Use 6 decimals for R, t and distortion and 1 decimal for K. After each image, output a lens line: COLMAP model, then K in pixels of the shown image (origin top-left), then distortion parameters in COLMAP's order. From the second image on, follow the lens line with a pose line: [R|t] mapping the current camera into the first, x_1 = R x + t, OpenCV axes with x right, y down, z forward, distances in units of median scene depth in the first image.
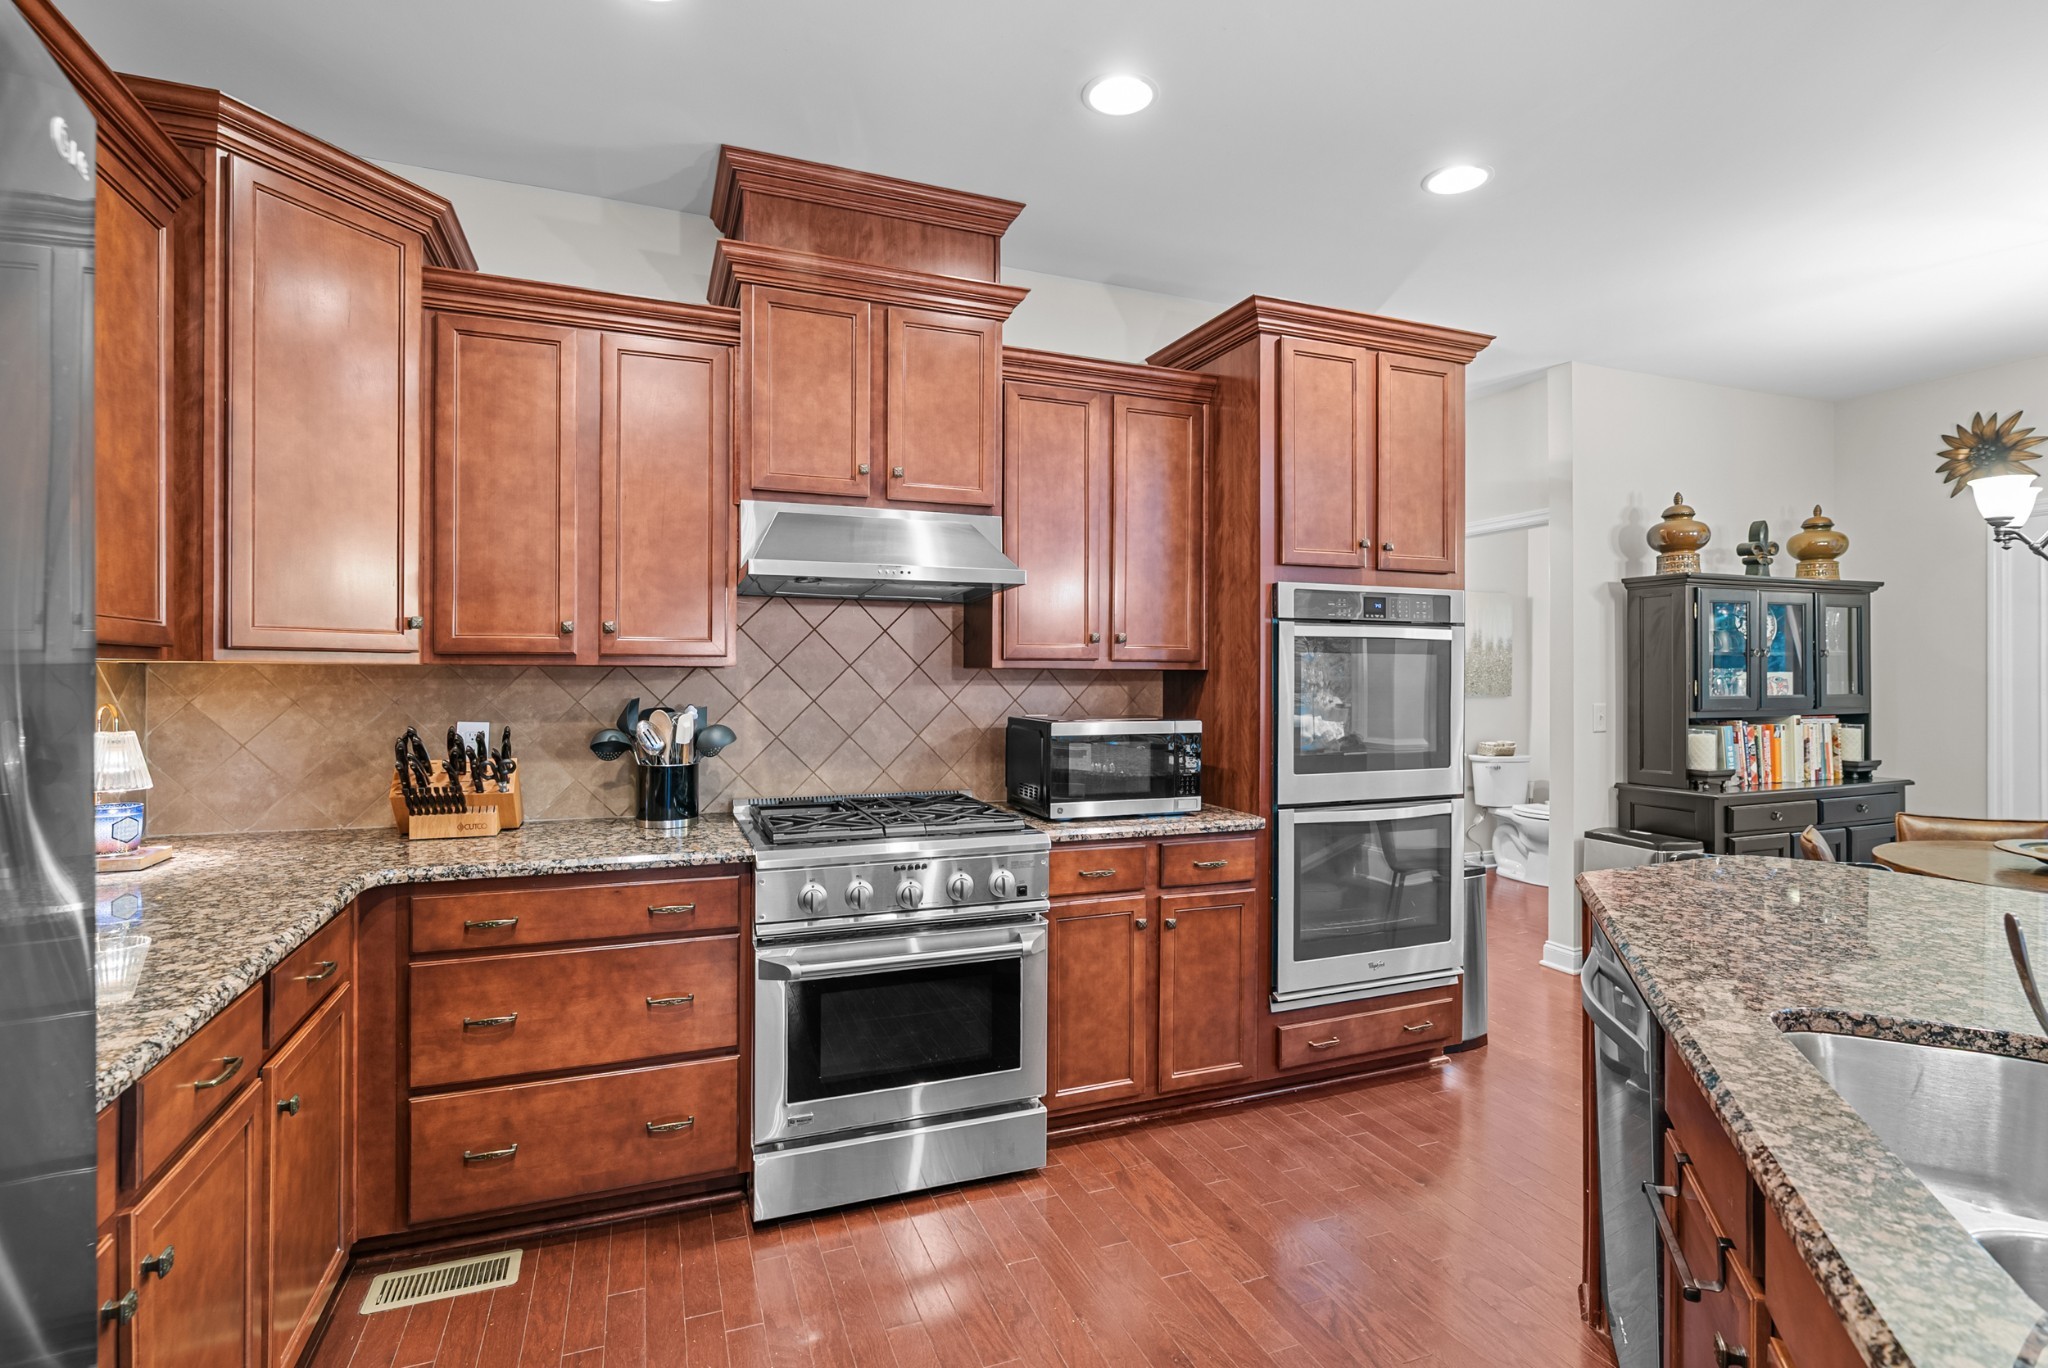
lens RADIAL K [[968.3, 0, 1024.5], [0, 968.3, 676.3], [0, 0, 1]] dist [-0.004497, 0.000462]
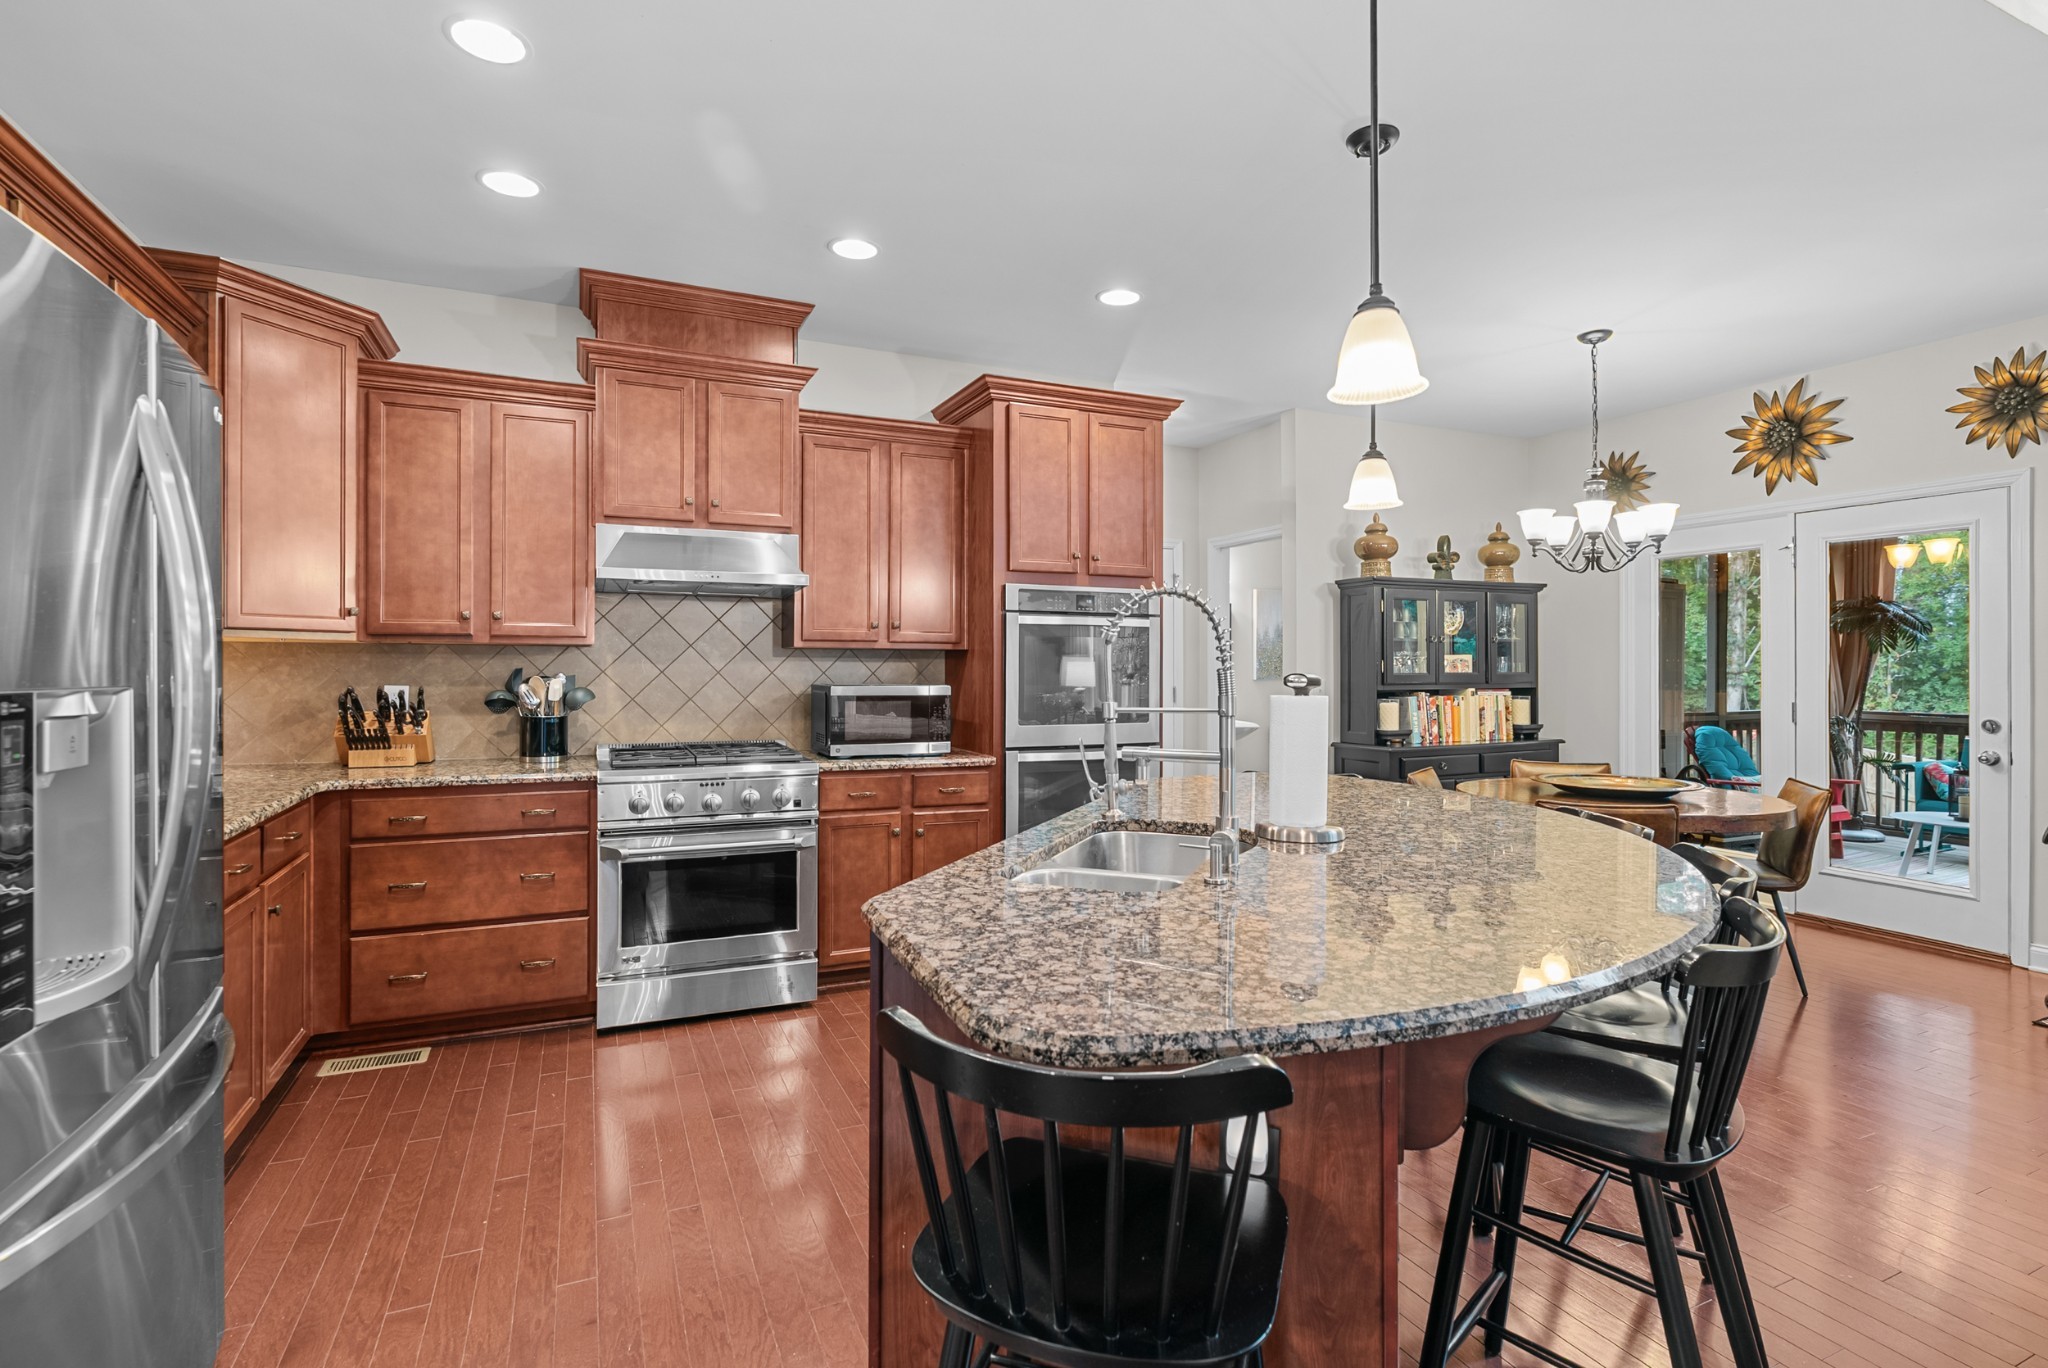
lens RADIAL K [[968.3, 0, 1022.0], [0, 968.3, 671.8], [0, 0, 1]] dist [-0.004497, 0.000462]
pose [[0.998750, -0.000454, 0.049976, 0.230493], [0.000377, 0.999999, 0.001556, 0.025565], [-0.049977, -0.001535, 0.998749, -0.384684]]
